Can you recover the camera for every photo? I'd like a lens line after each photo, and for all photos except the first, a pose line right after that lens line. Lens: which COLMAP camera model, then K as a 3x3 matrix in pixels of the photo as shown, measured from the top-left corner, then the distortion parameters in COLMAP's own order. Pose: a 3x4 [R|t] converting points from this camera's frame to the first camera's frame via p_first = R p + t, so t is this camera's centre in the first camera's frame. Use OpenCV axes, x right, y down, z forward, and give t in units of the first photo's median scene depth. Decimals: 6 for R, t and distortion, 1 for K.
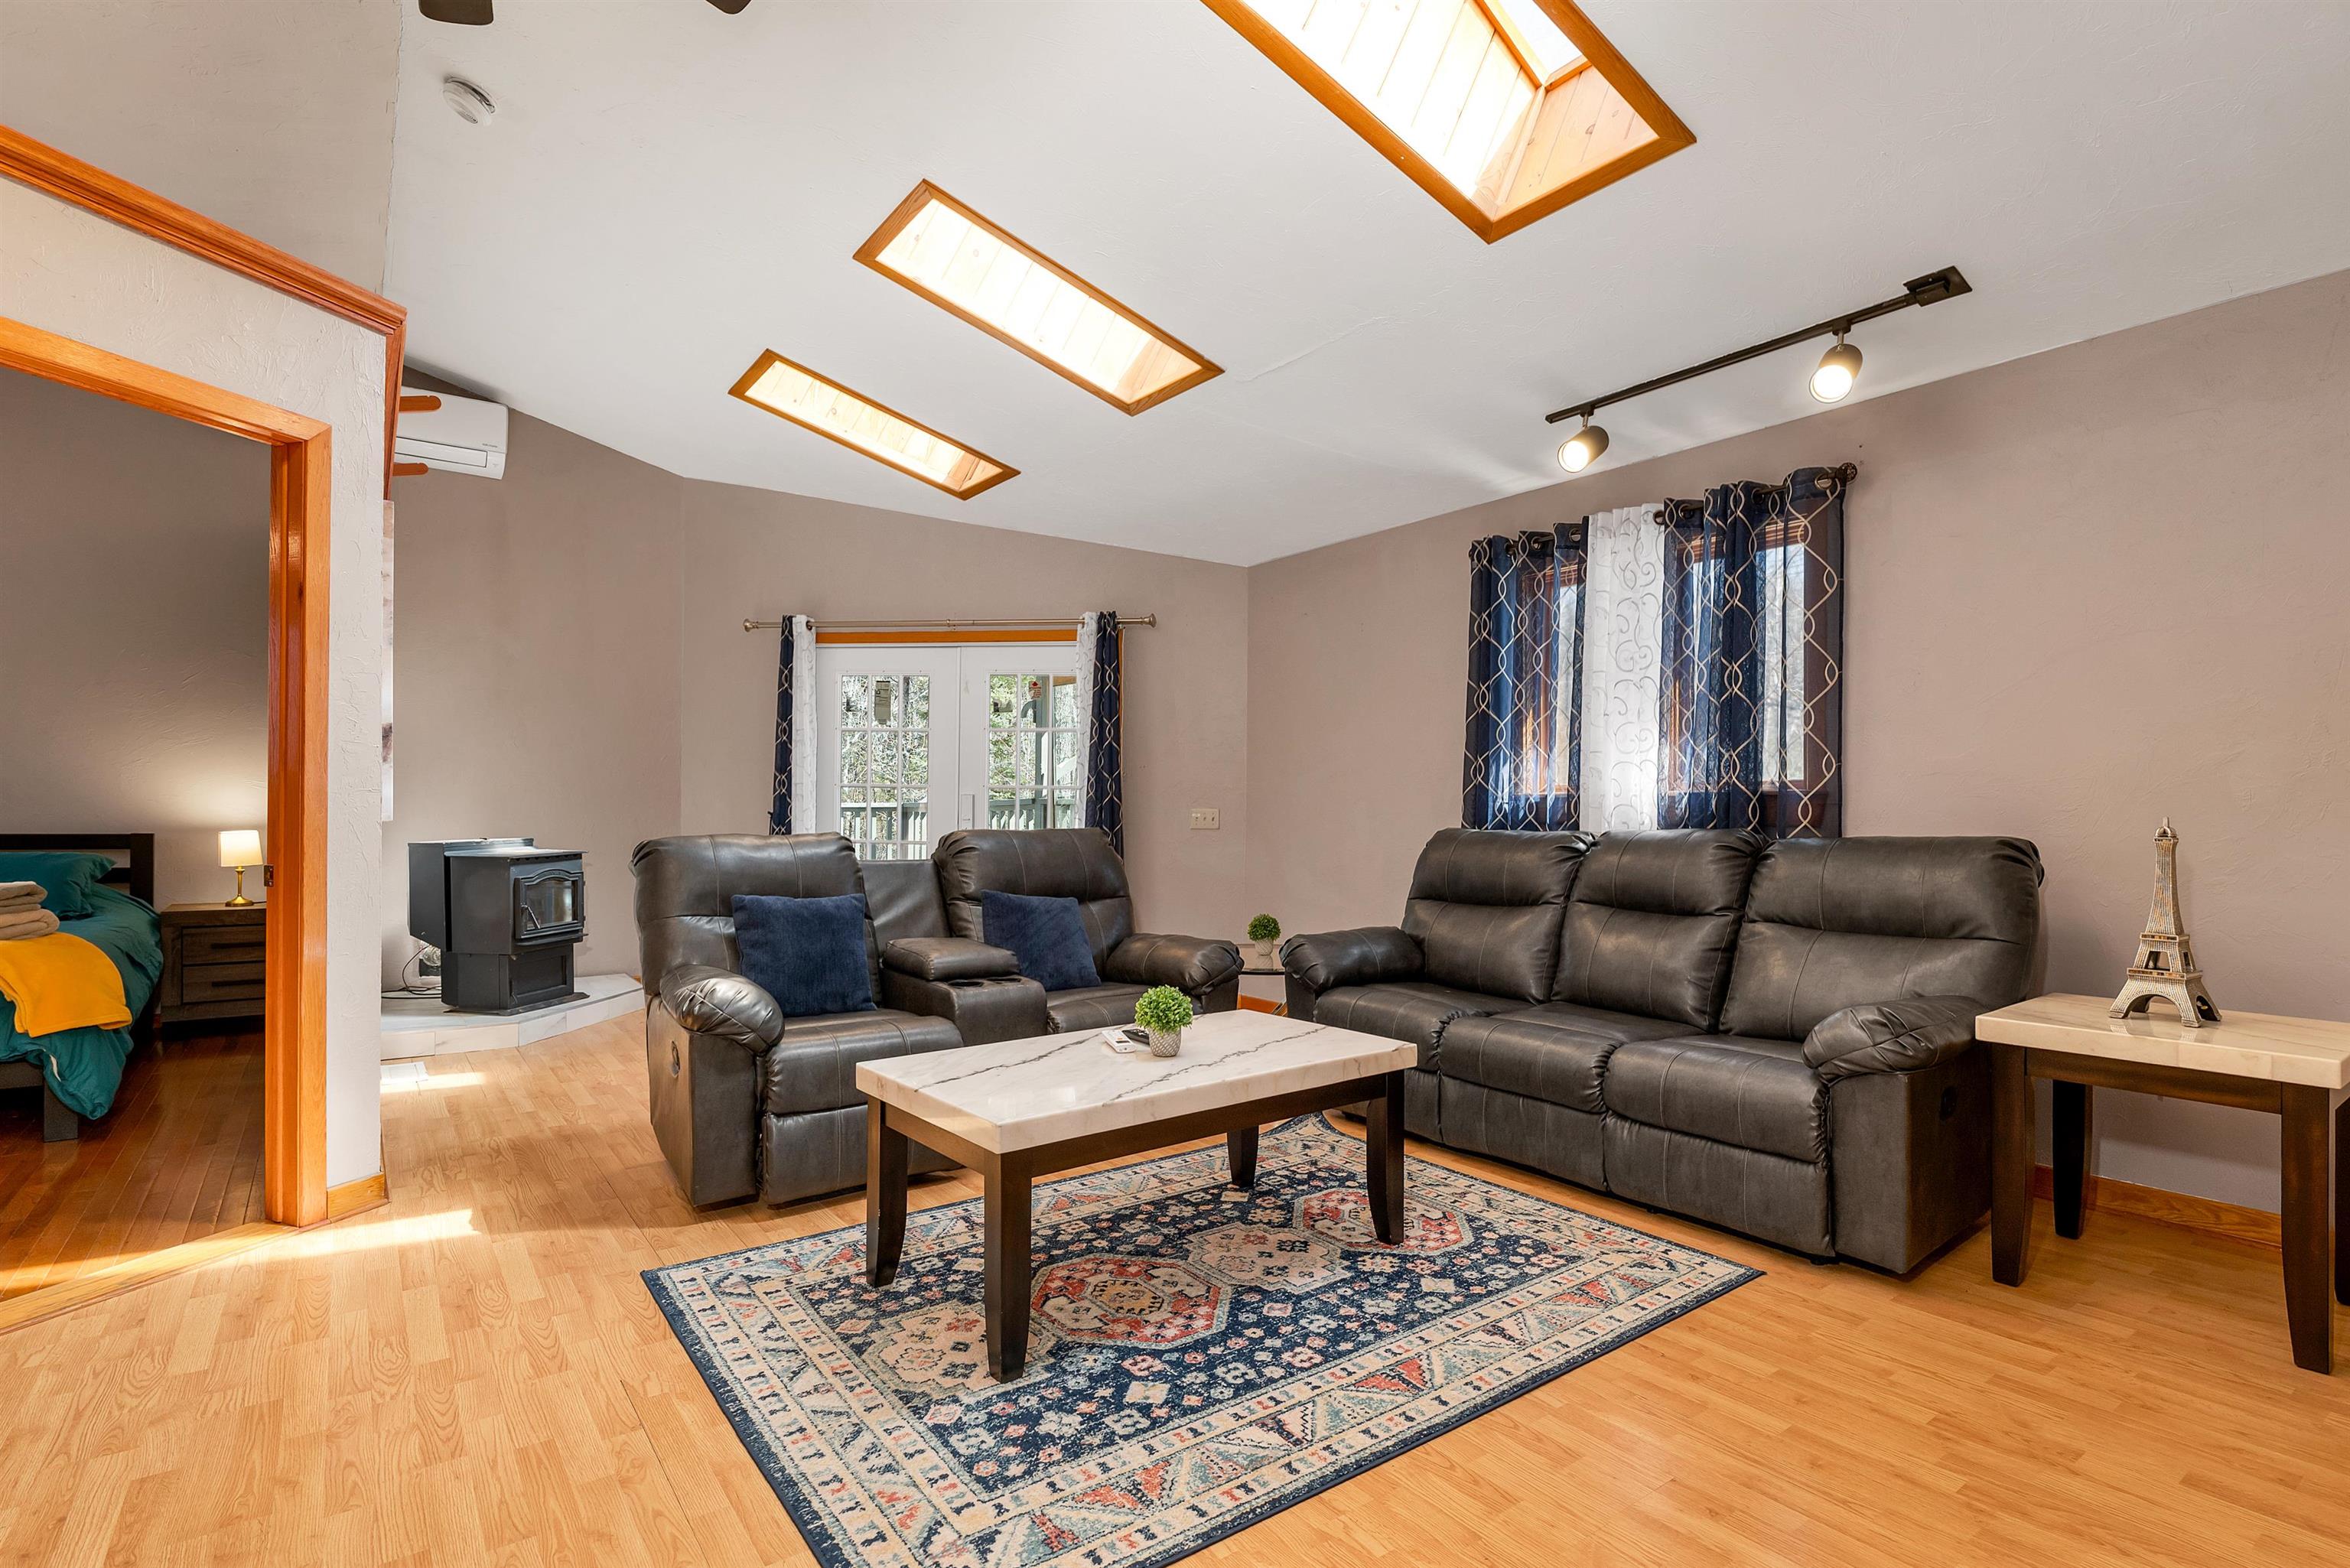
lens RADIAL K [[1137.0, 0, 1179.8], [0, 1137.0, 814.4], [0, 0, 1]] dist [0.003776, 0.000644]
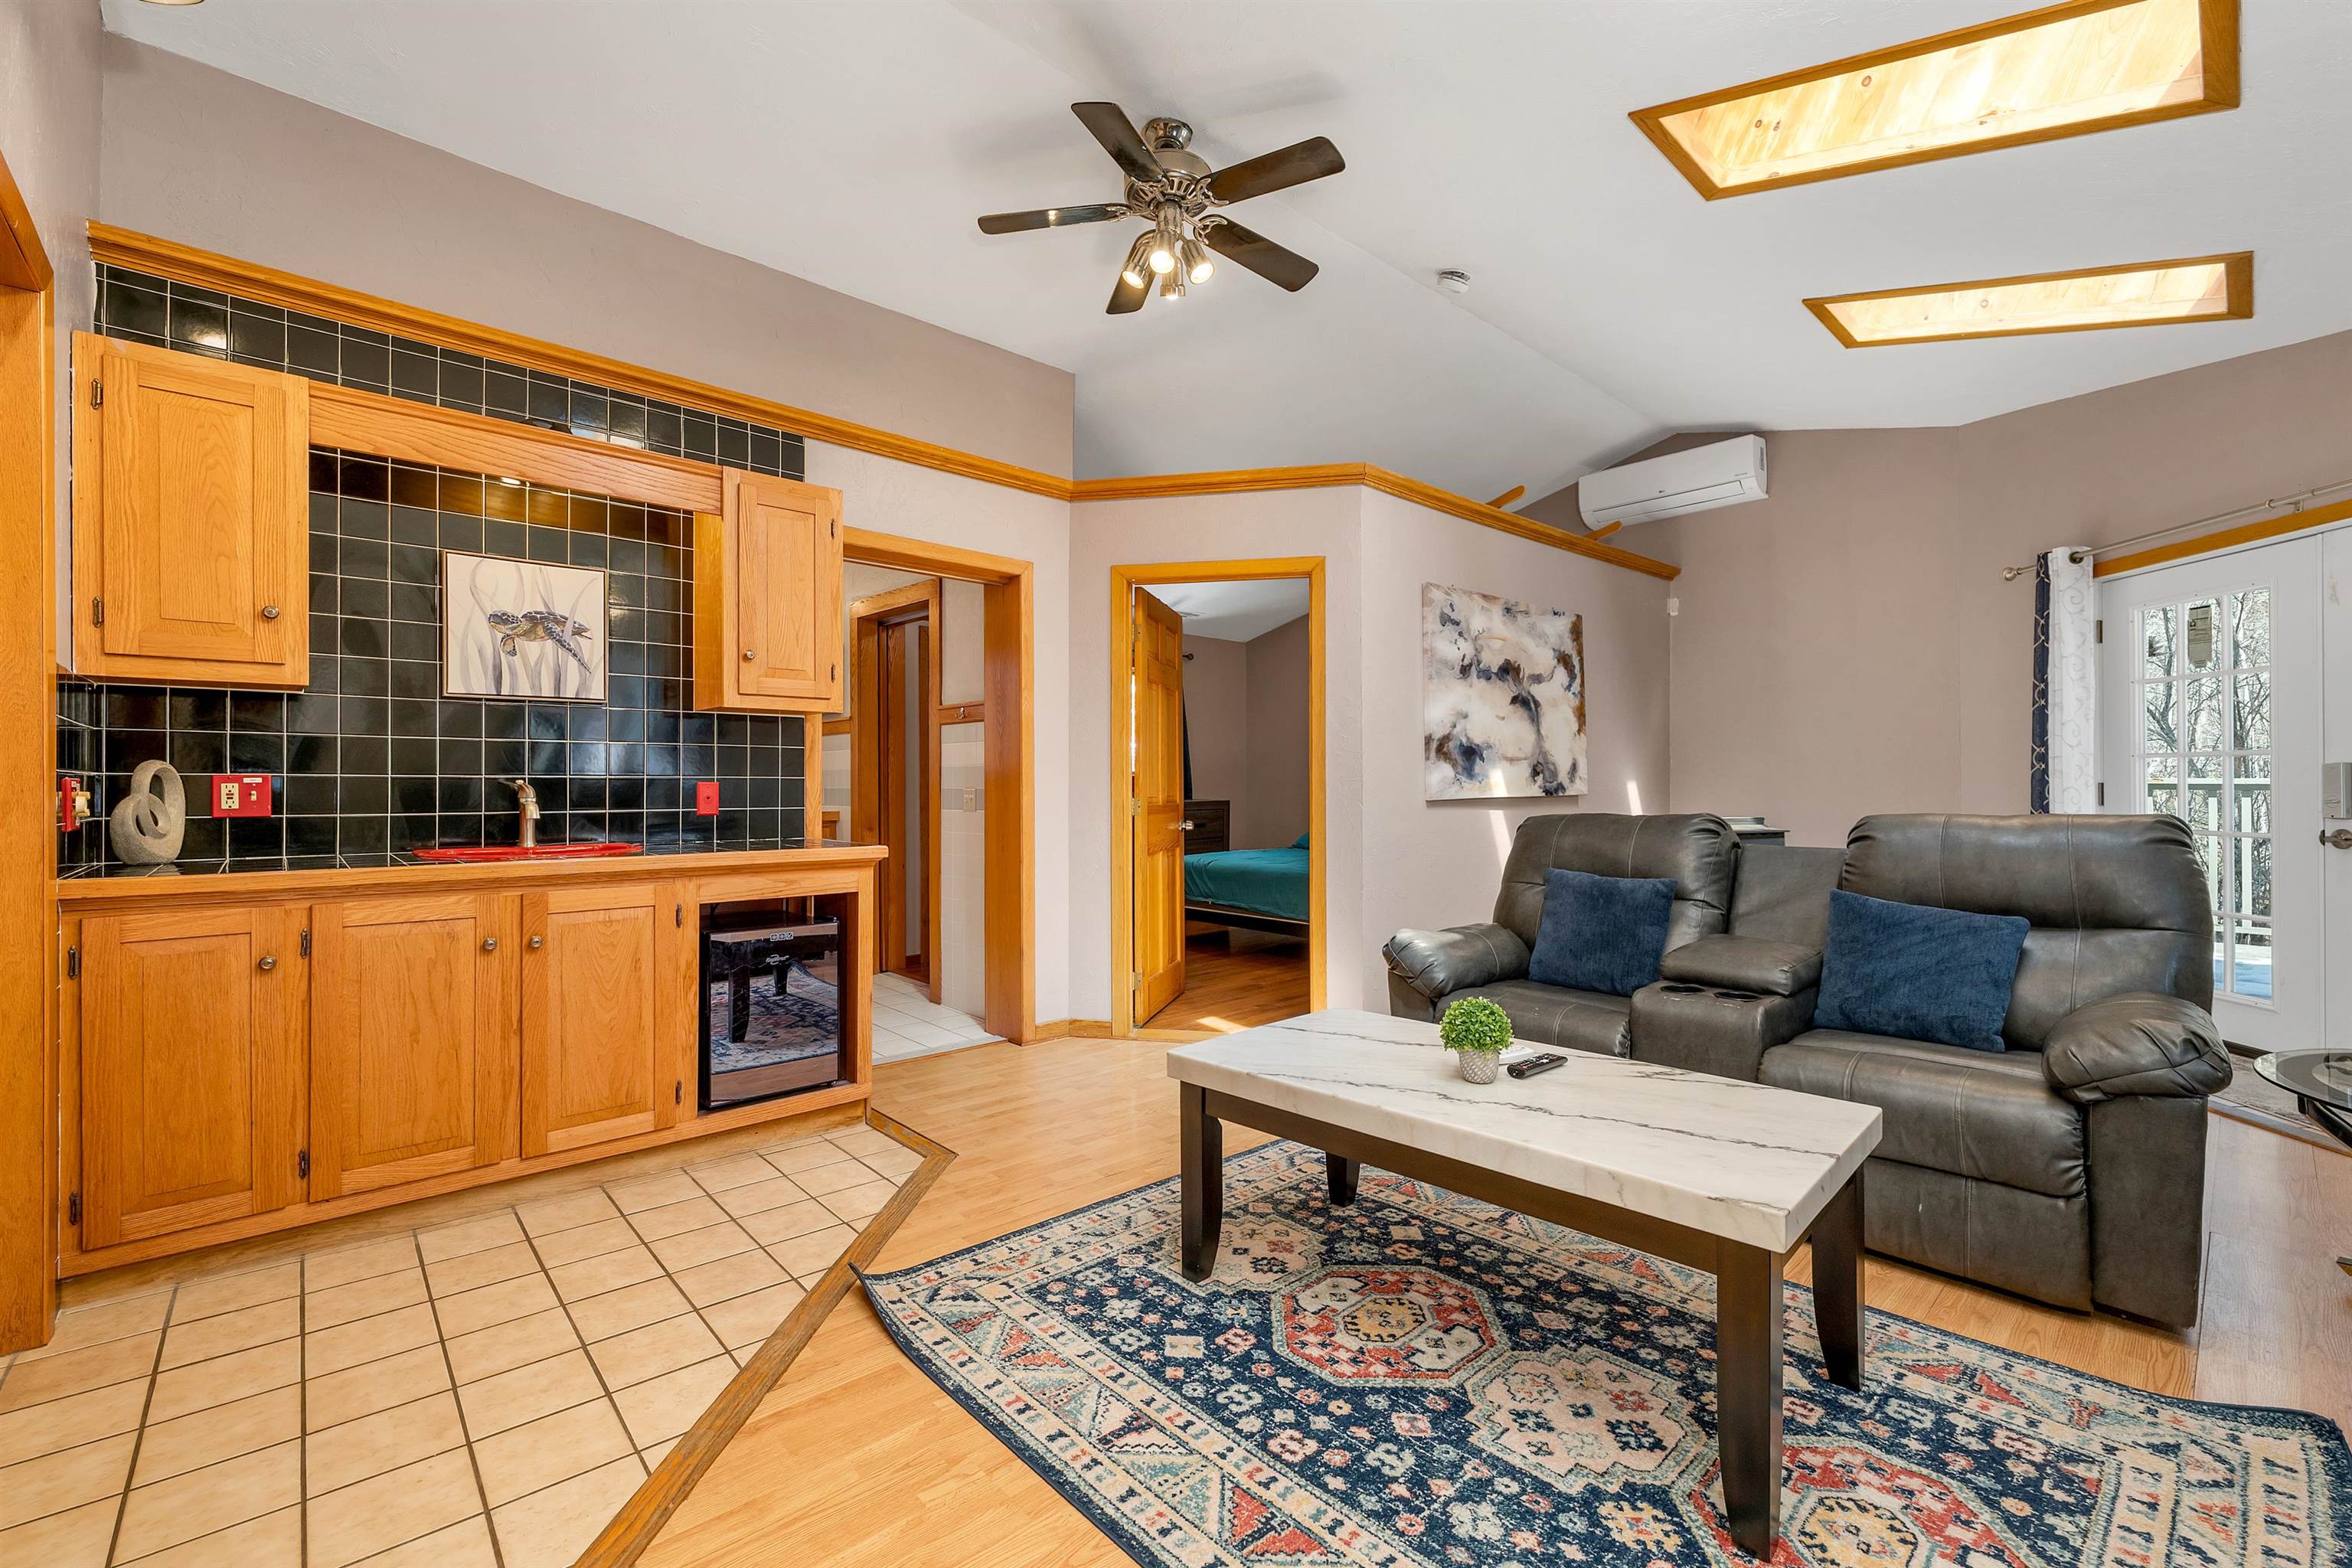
lens RADIAL K [[980.6, 0, 1164.9], [0, 980.6, 783.8], [0, 0, 1]] dist [-0.000532, -0.000328]
pose [[0.099475, -0.016154, -0.994909, 0.520092], [0.001526, 0.999870, -0.016082, 0.003761], [0.995039, 0.000081, 0.099486, 0.532184]]
